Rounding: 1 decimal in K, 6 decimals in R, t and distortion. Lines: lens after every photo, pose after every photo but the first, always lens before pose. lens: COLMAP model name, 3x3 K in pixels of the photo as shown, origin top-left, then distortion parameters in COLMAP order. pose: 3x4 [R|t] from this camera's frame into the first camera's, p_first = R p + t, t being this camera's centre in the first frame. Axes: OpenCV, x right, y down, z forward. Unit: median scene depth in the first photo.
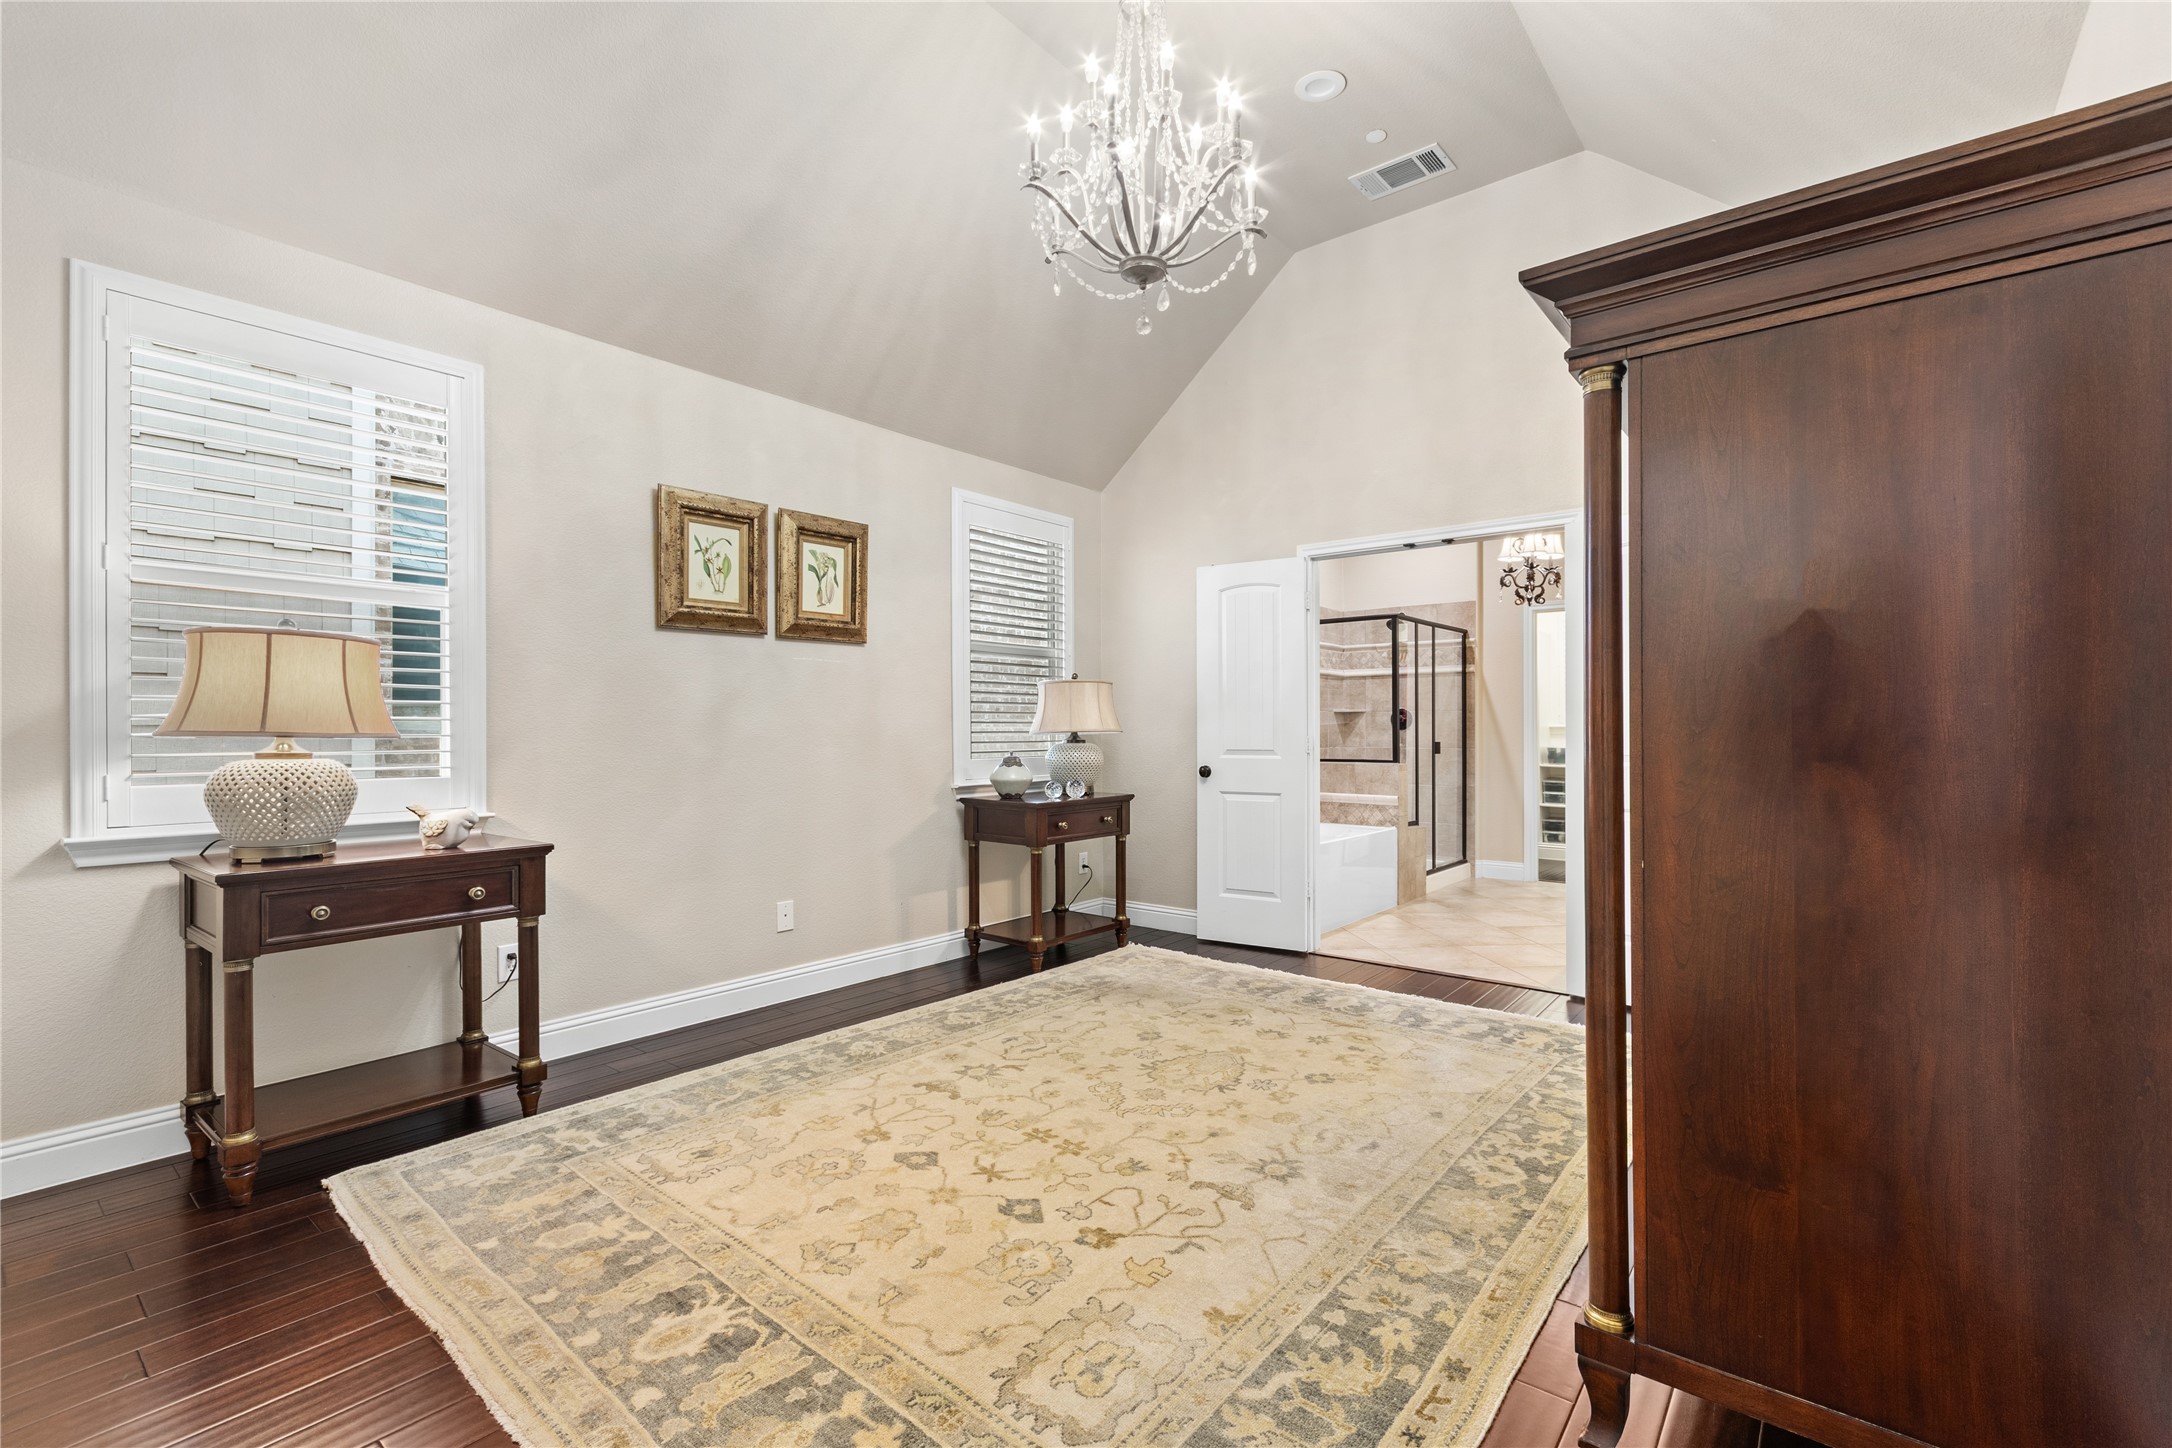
lens RADIAL K [[953.6, 0, 1079.3], [0, 953.6, 725.8], [0, 0, 1]] dist [0.003129, 0.000327]
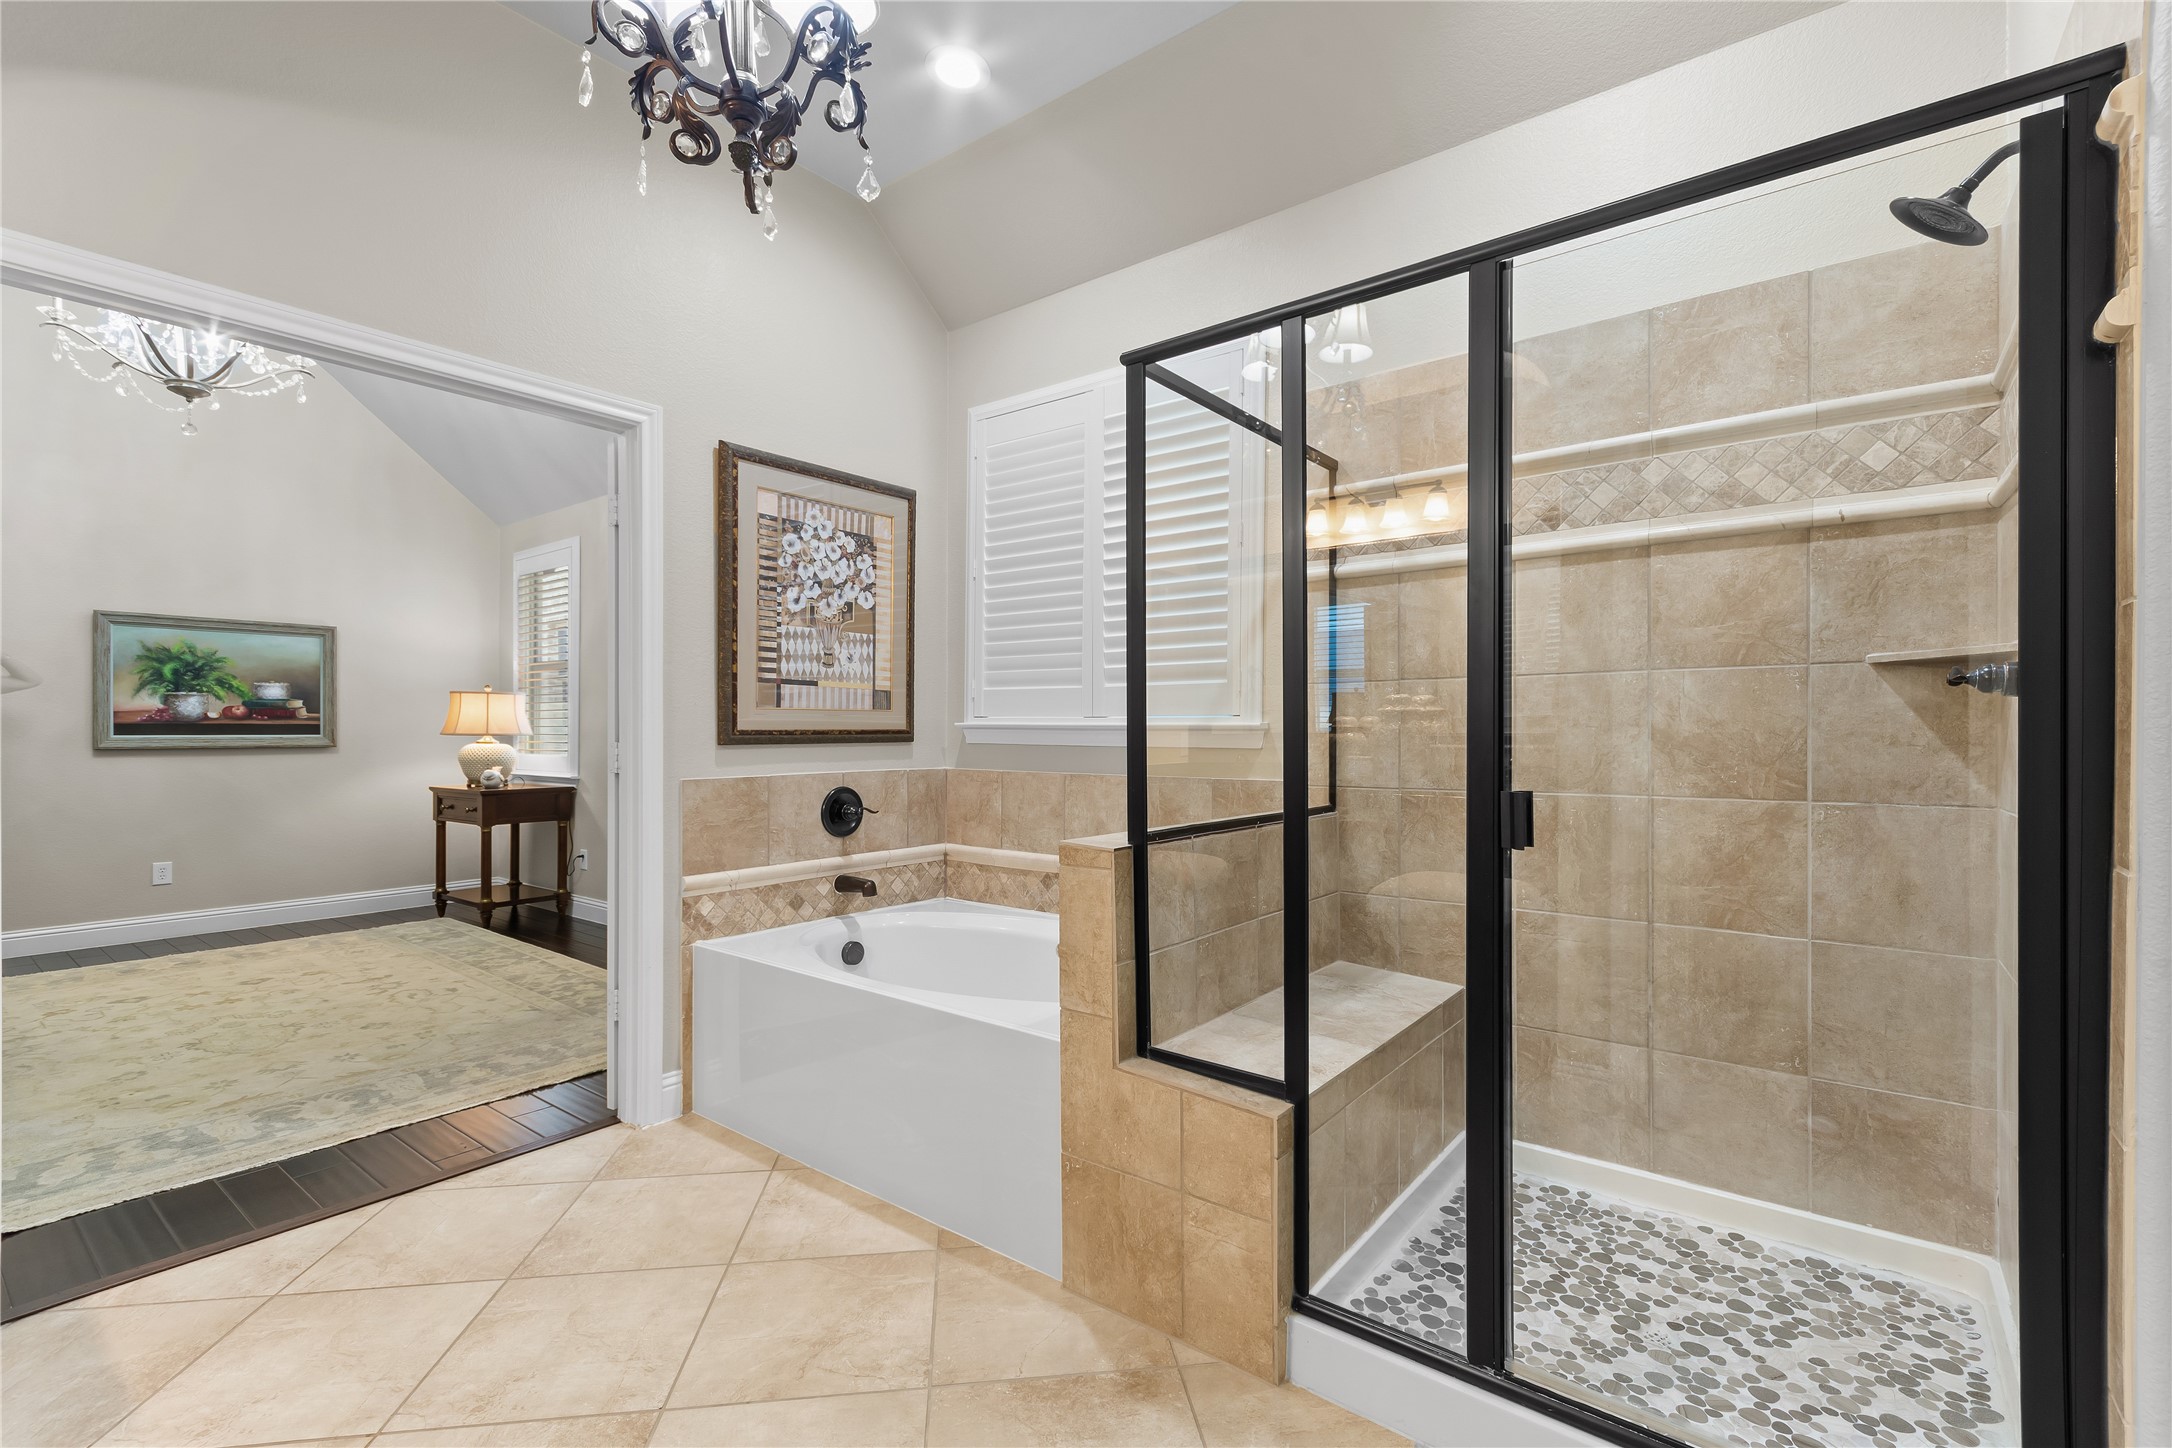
lens RADIAL K [[953.6, 0, 1081.5], [0, 953.6, 732.2], [0, 0, 1]] dist [0.003129, 0.000327]
pose [[0.030445, 0.002721, -0.999533, 1.087725], [0.003449, 0.999990, 0.002827, 0.005216], [0.999530, -0.003533, 0.030436, 1.665240]]
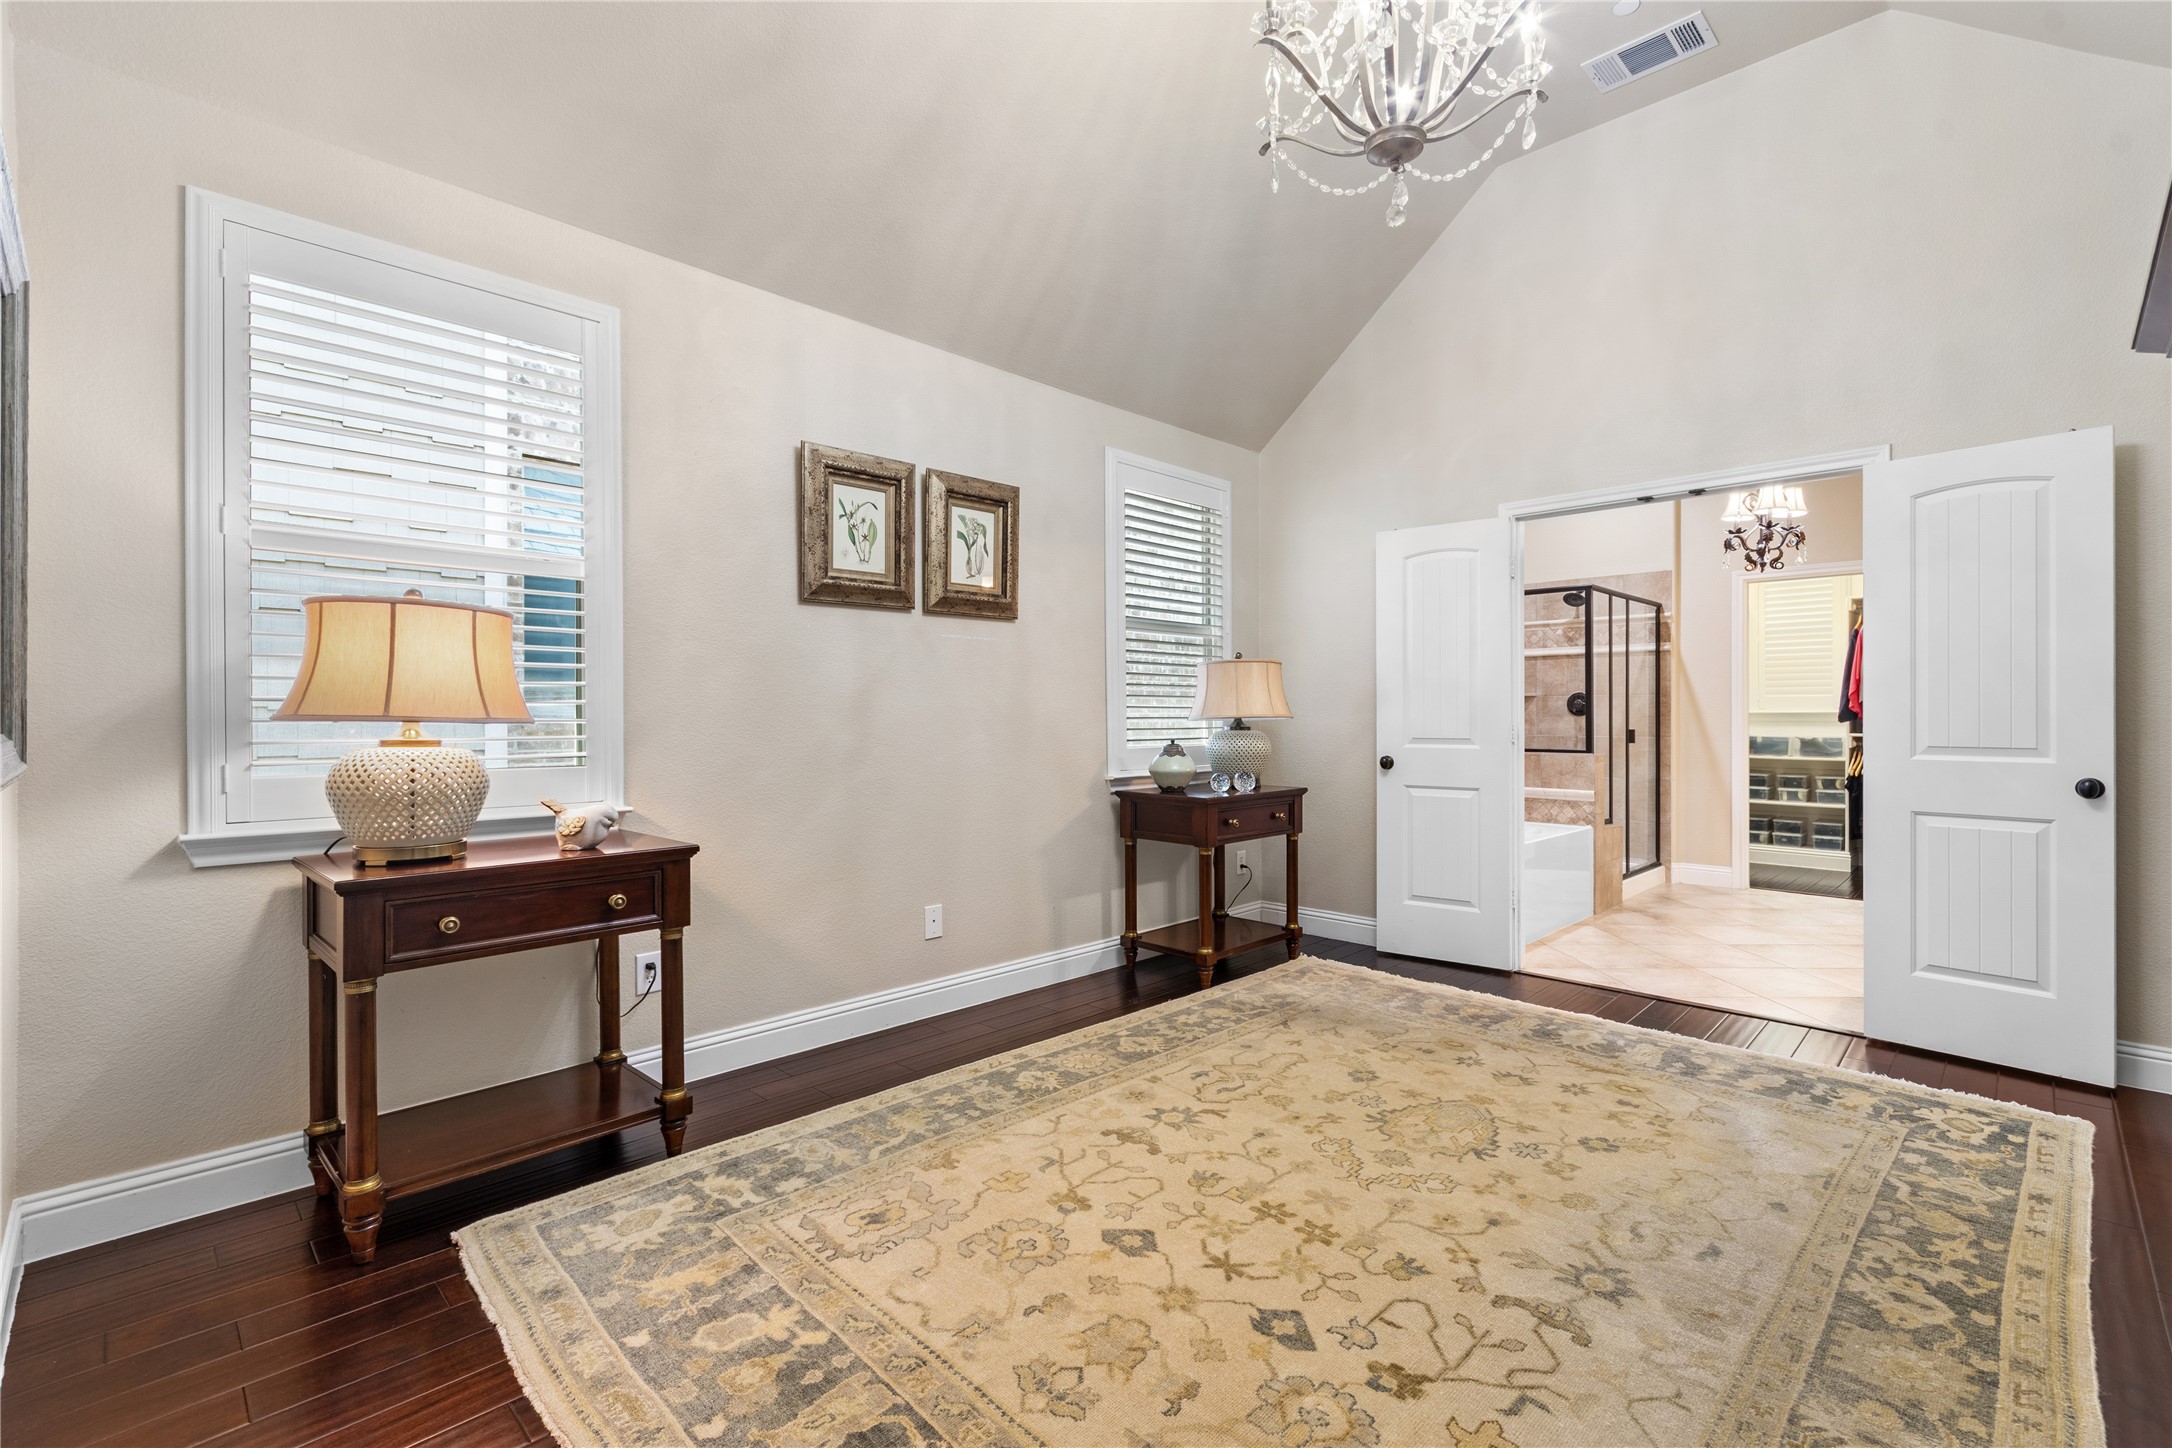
lens RADIAL K [[953.6, 0, 1078.6], [0, 953.6, 717.5], [0, 0, 1]] dist [0.003129, 0.000327]
pose [[0.995384, 0.001193, -0.095967, -0.093770], [-0.000621, 0.999982, 0.005990, 0.001250], [0.095973, -0.005903, 0.995366, 0.127308]]
